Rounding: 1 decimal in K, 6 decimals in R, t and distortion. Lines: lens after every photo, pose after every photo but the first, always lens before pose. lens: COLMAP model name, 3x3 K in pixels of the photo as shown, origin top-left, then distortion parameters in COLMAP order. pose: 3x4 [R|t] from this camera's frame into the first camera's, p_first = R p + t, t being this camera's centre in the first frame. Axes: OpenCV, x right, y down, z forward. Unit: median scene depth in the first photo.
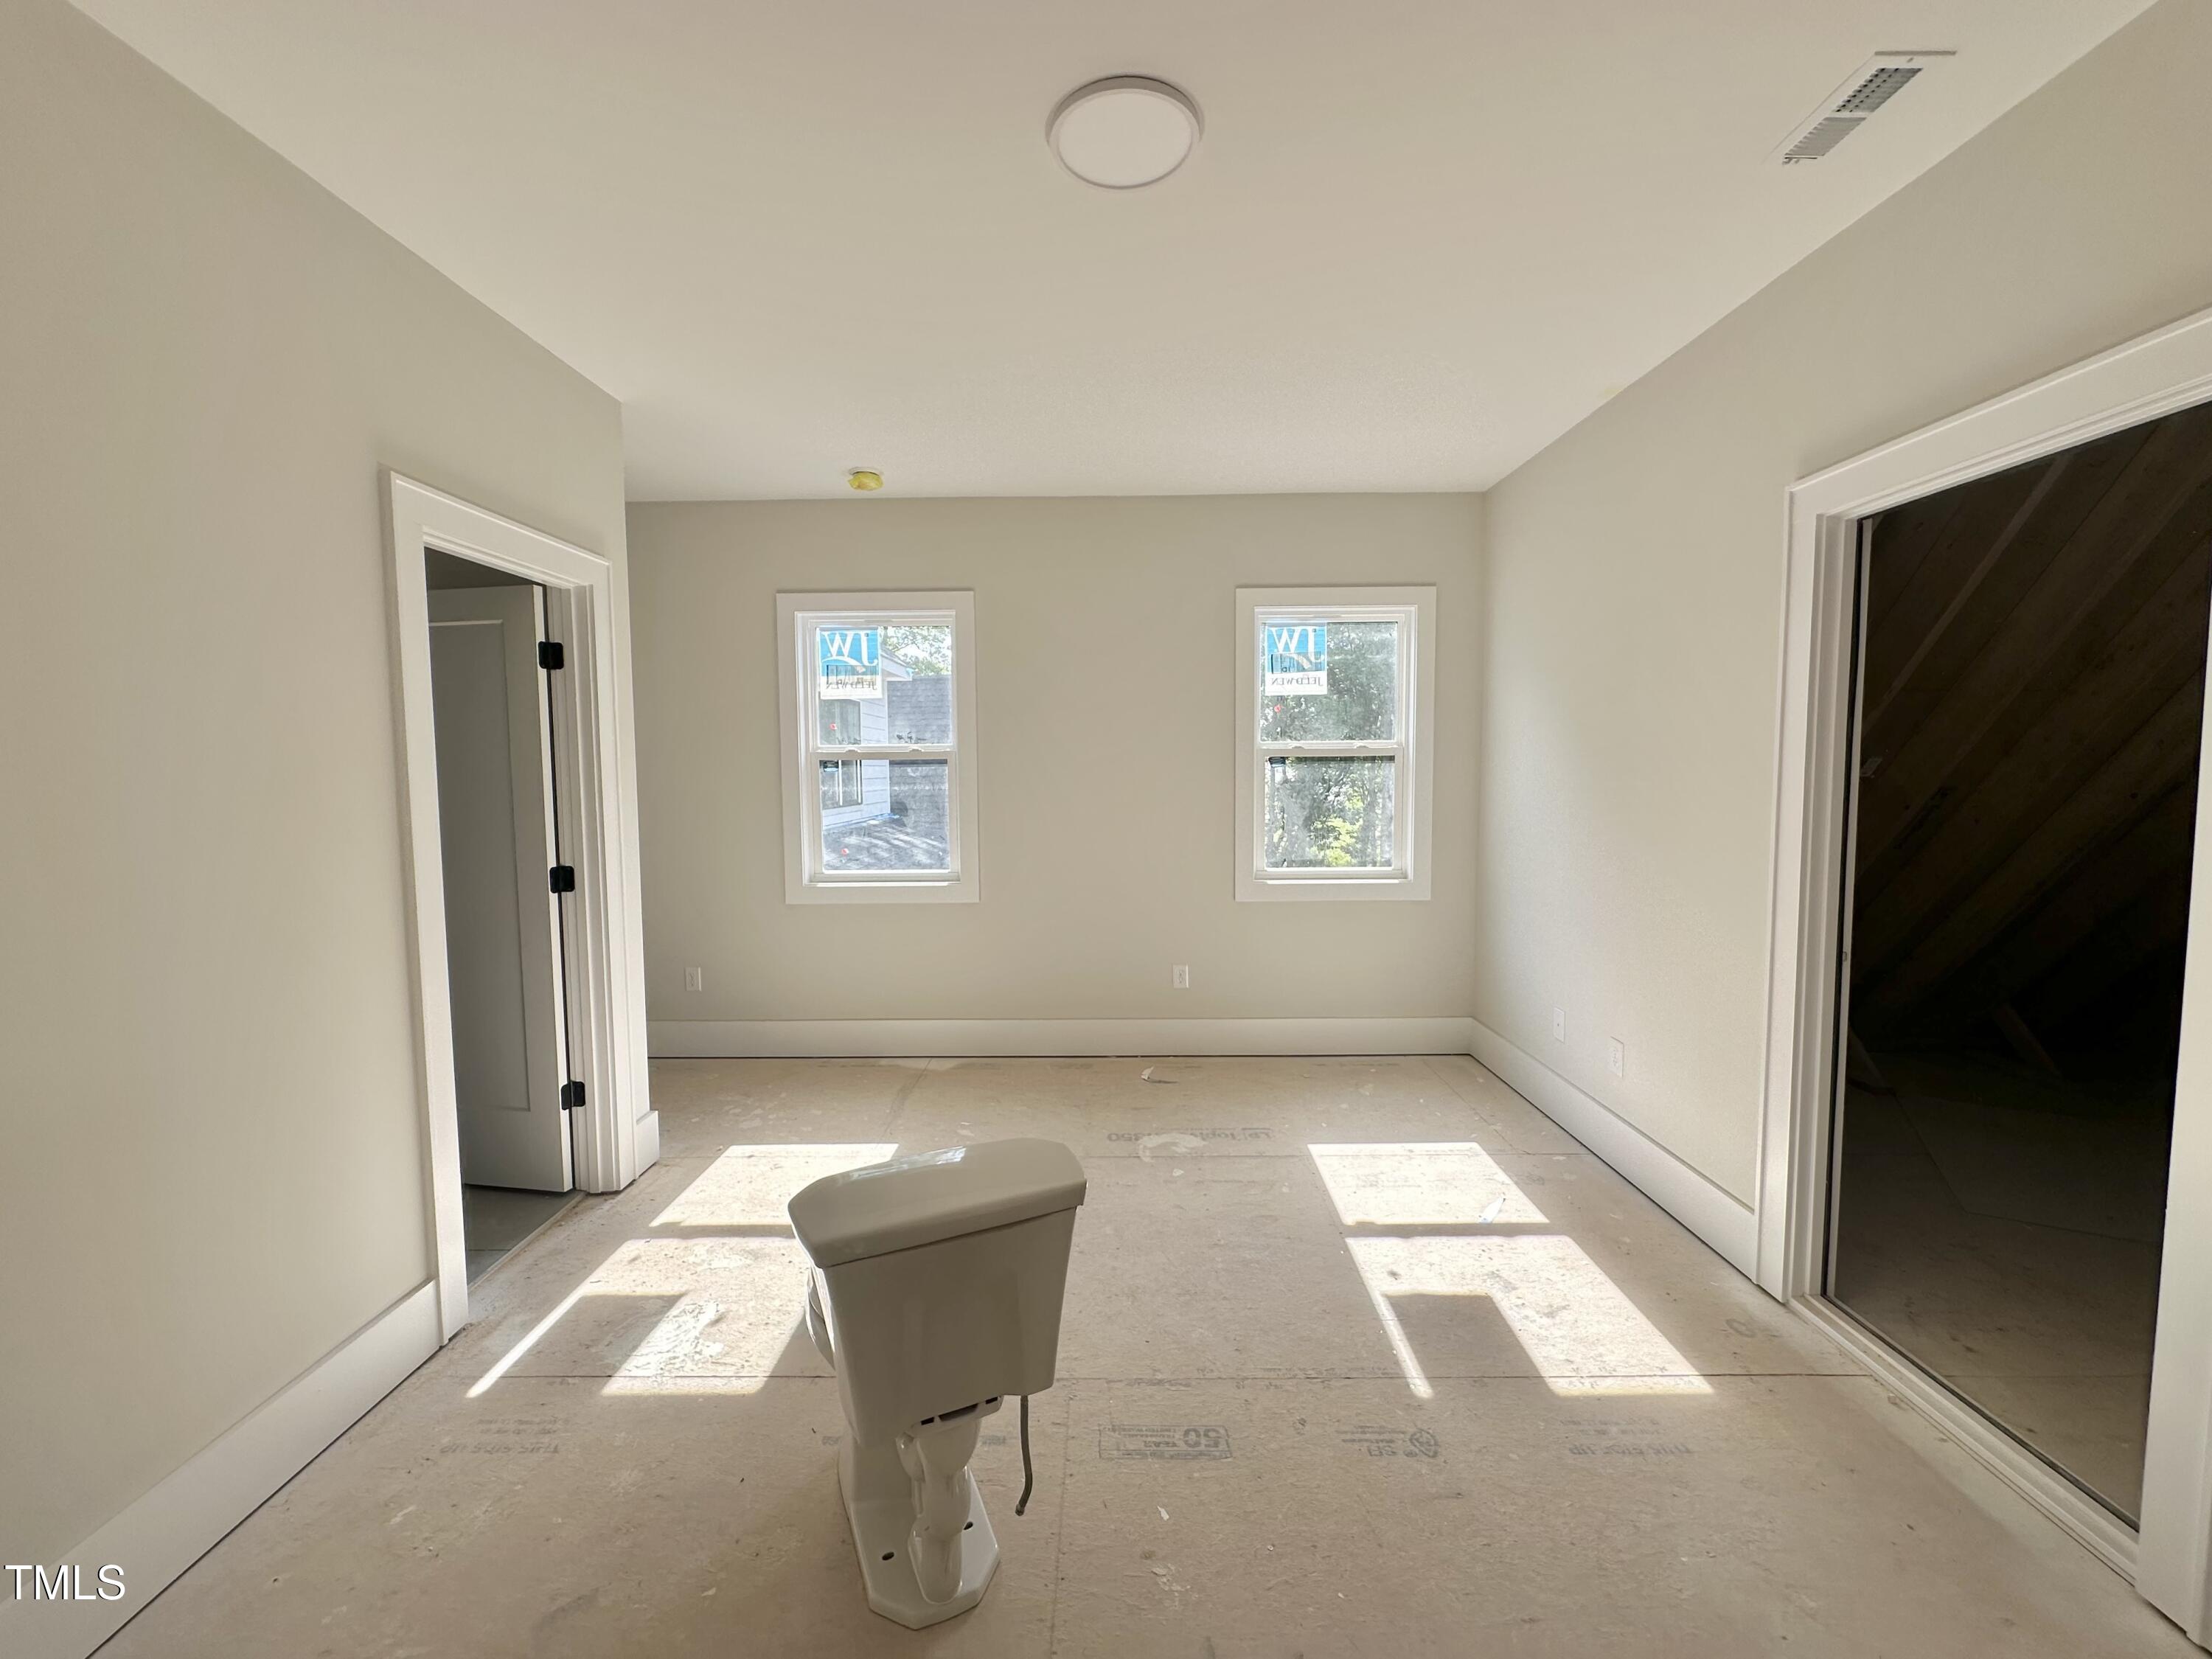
lens RADIAL K [[885.4, 0, 1103.1], [0, 885.4, 828.5], [0, 0, 1]] dist [-0.002768, 0.000085]
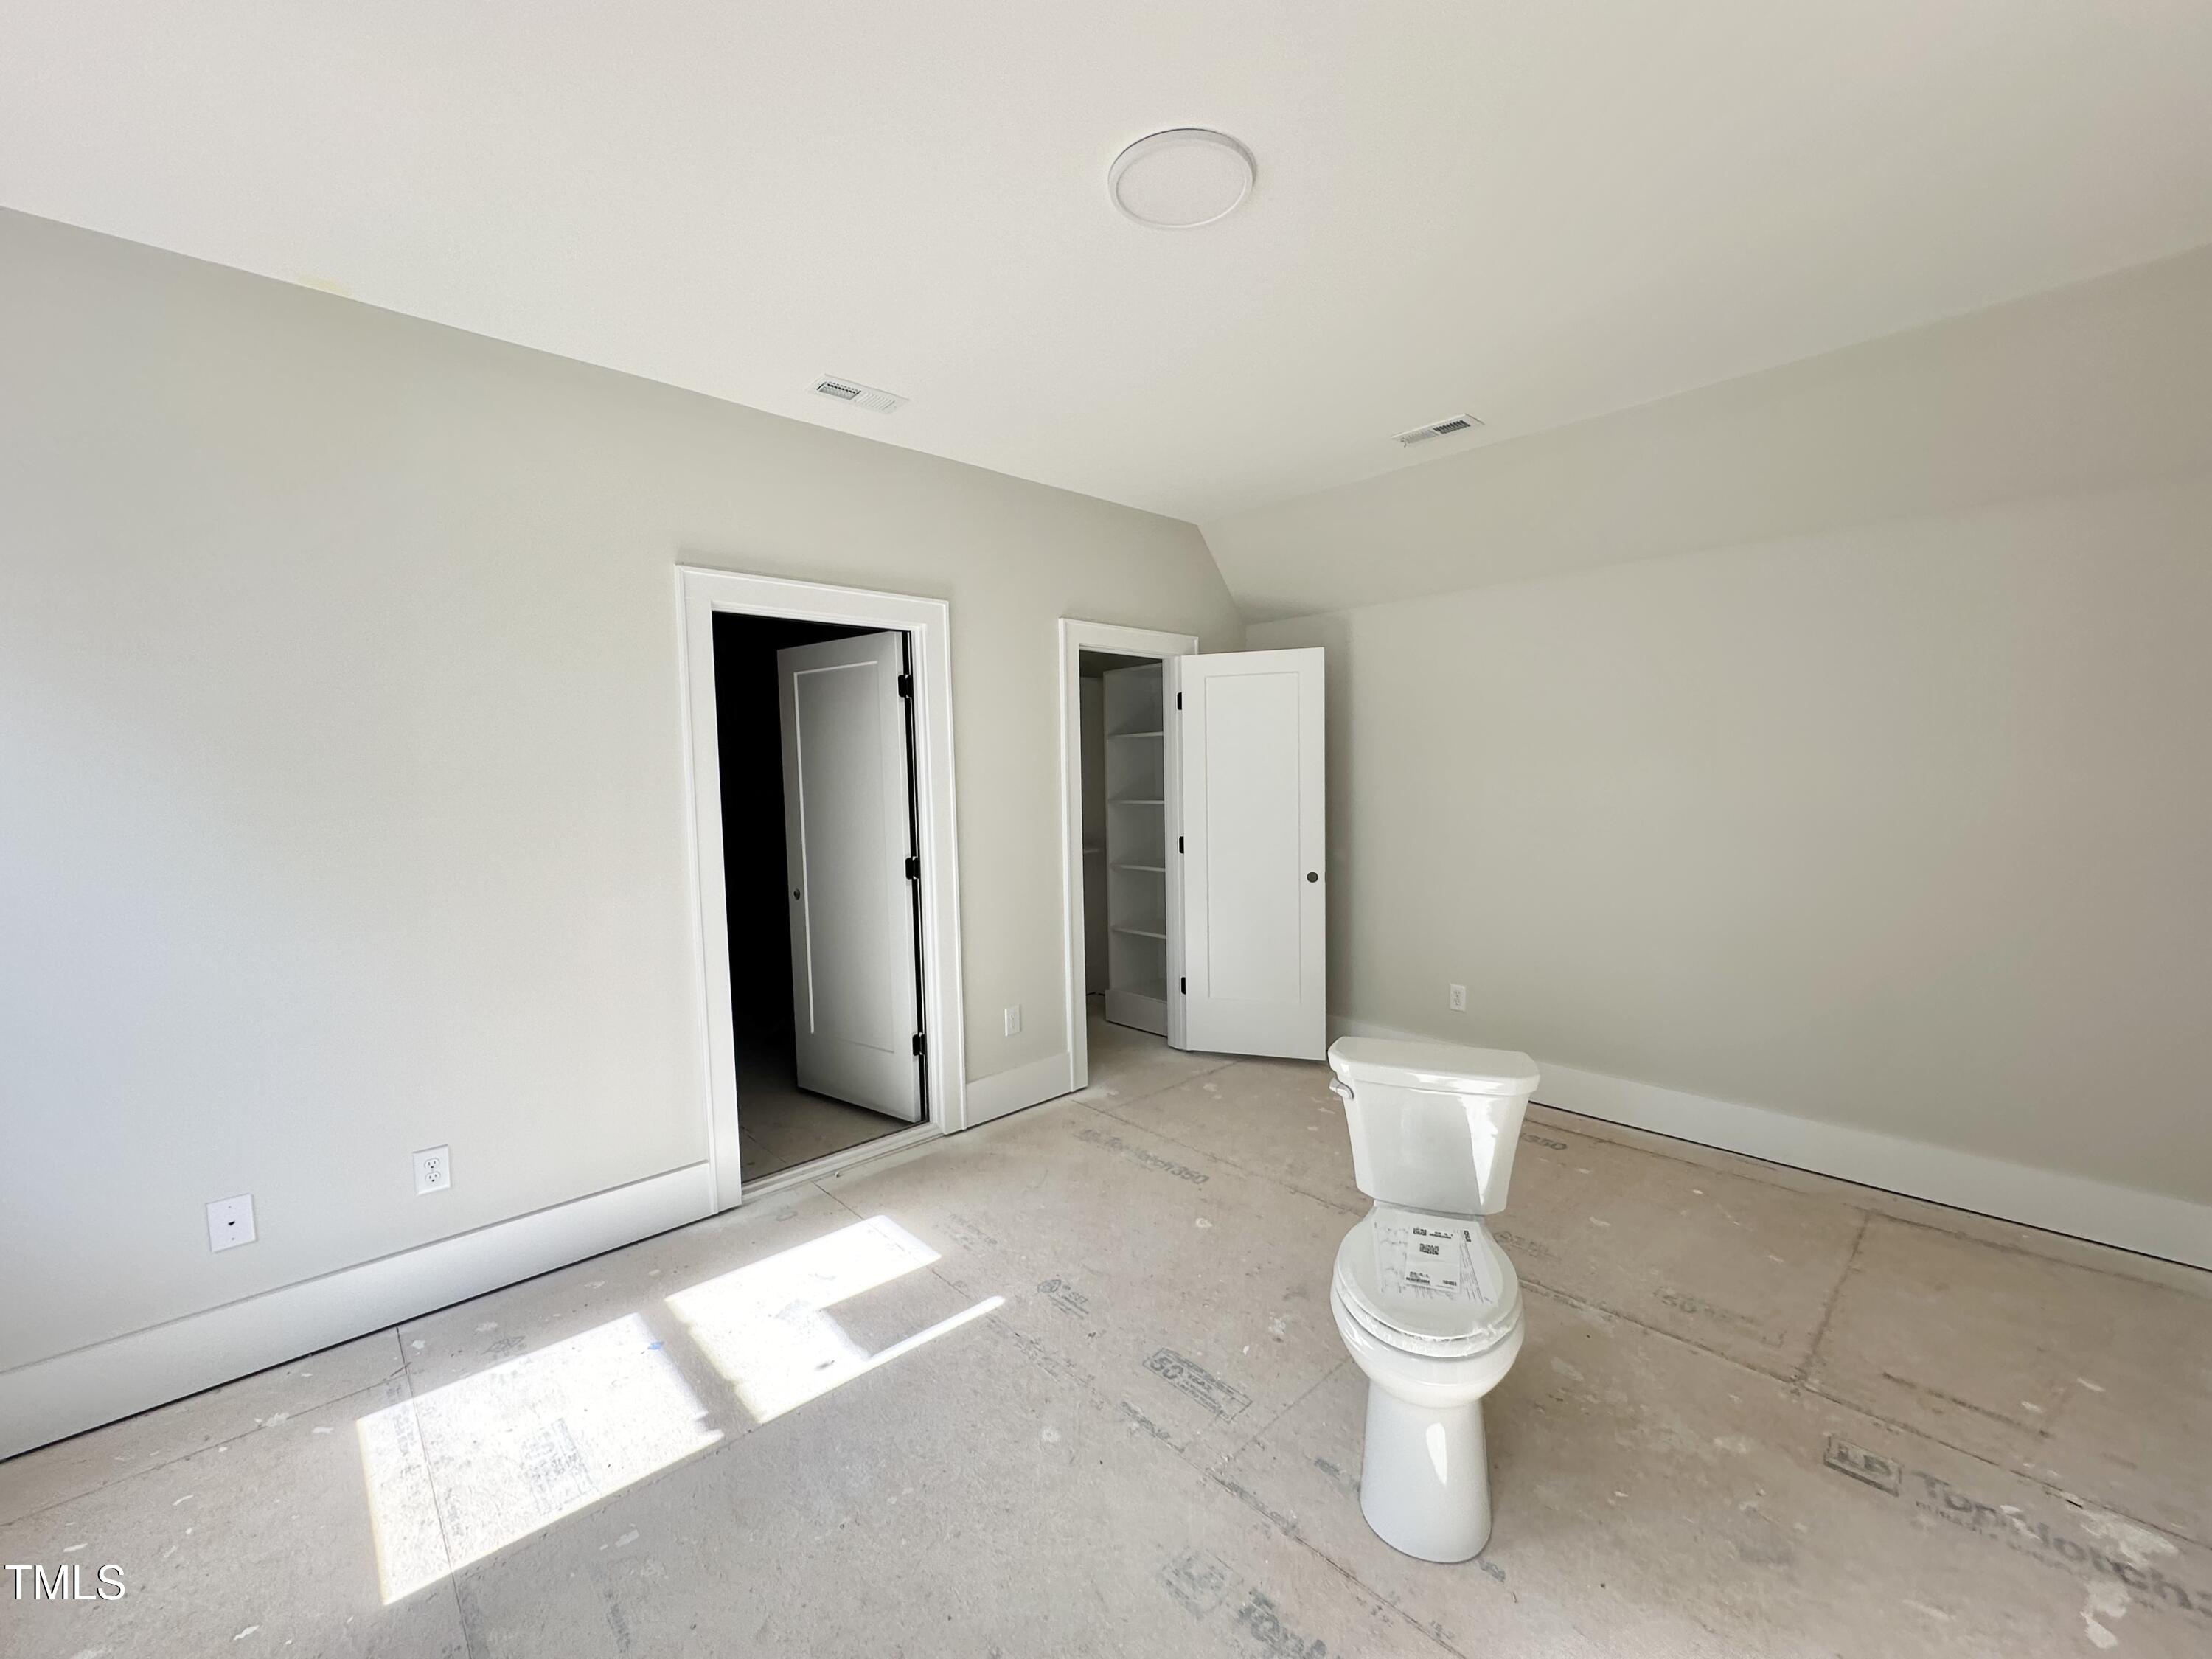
lens RADIAL K [[885.4, 0, 1103.1], [0, 885.4, 828.5], [0, 0, 1]] dist [-0.002768, 0.000085]
pose [[-0.692007, -0.023322, 0.721514, -0.535171], [0.076918, 0.991406, 0.105818, -0.109285], [-0.717781, 0.128724, -0.684266, 1.464404]]
